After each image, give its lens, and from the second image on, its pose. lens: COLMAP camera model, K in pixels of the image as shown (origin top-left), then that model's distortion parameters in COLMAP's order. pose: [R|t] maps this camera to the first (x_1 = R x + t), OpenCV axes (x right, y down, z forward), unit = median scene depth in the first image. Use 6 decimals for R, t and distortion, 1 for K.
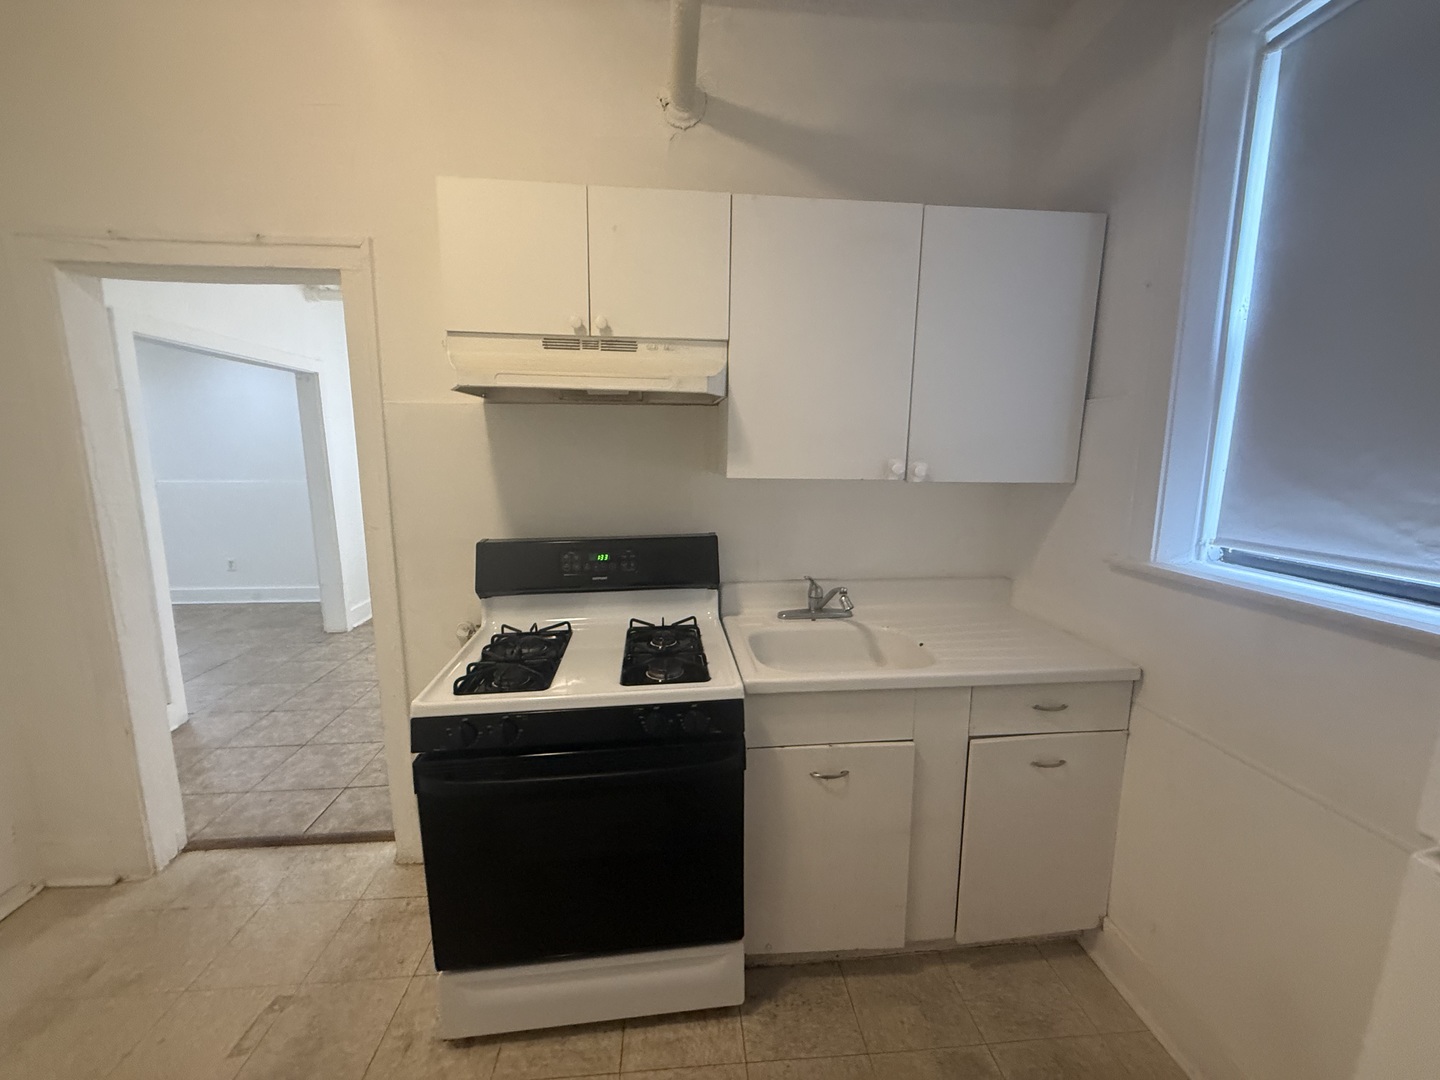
lens RADIAL K [[569.3, 0, 709.2], [0, 569.3, 542.8], [0, 0, 1]] dist [0.000415, -0.000714]
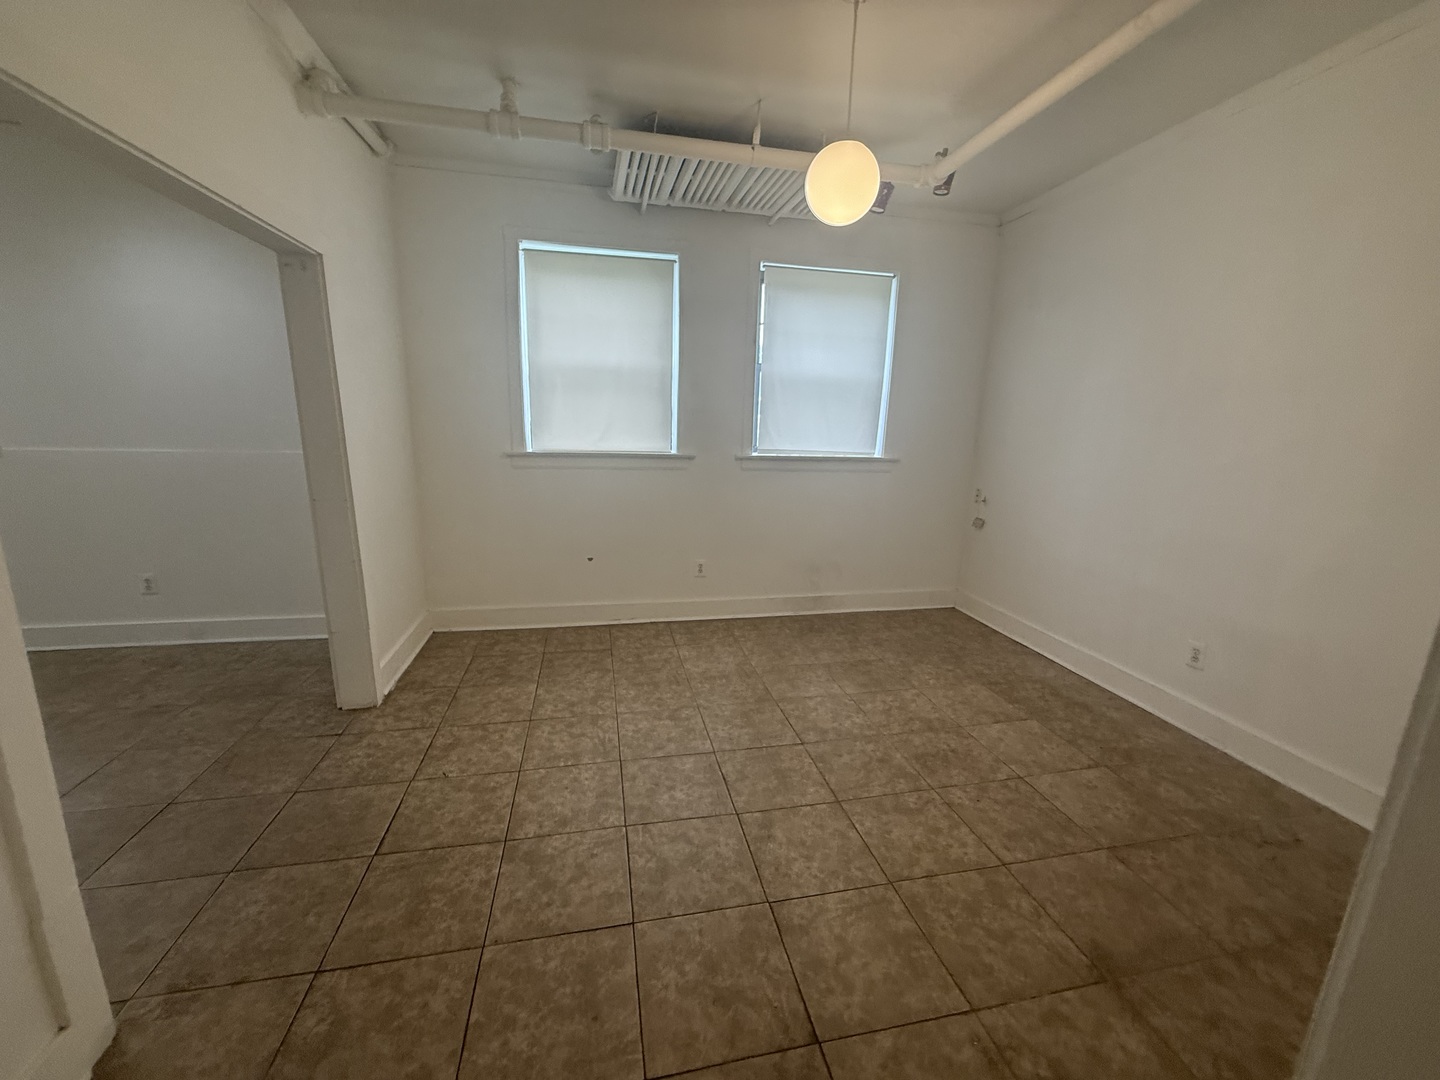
lens RADIAL K [[569.3, 0, 719.0], [0, 569.3, 543.3], [0, 0, 1]] dist [0.000415, -0.000714]
pose [[0.992512, 0.002477, 0.122125, -0.381359], [-0.009042, 0.998542, 0.053224, -0.054790], [-0.121816, -0.053930, 0.991087, 0.399339]]
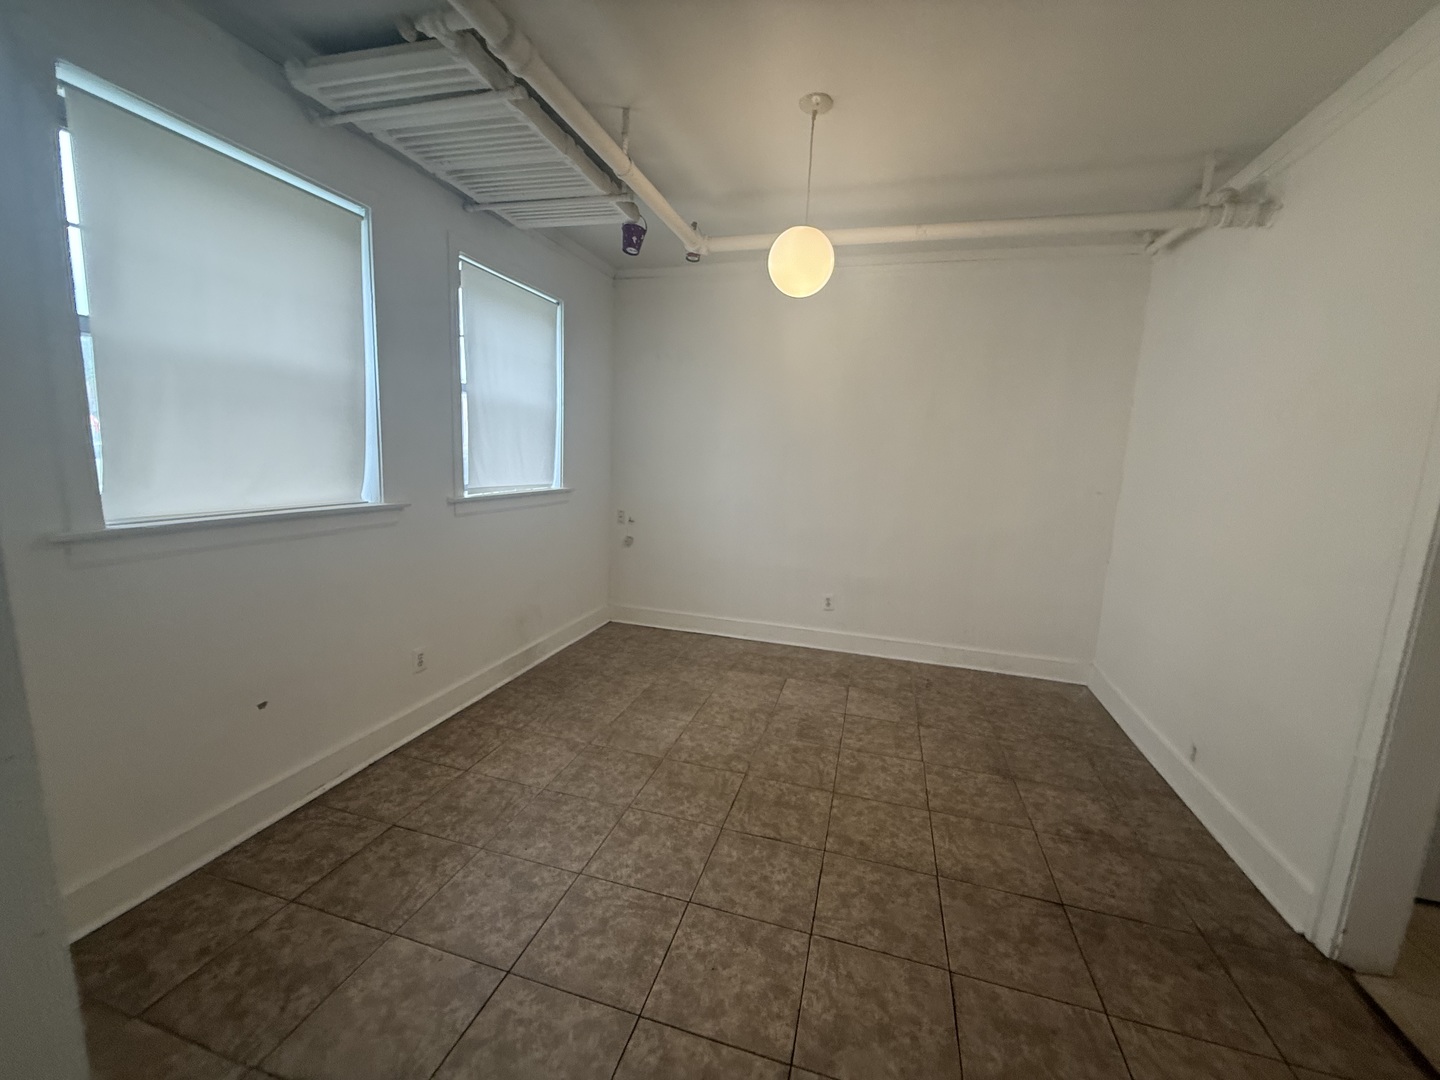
lens RADIAL K [[569.3, 0, 716.0], [0, 569.3, 543.5], [0, 0, 1]] dist [0.000415, -0.000714]
pose [[0.365861, -0.131065, 0.921394, -0.758257], [0.108965, 0.989257, 0.097452, -0.123727], [-0.924269, 0.064746, 0.376212, 0.740574]]
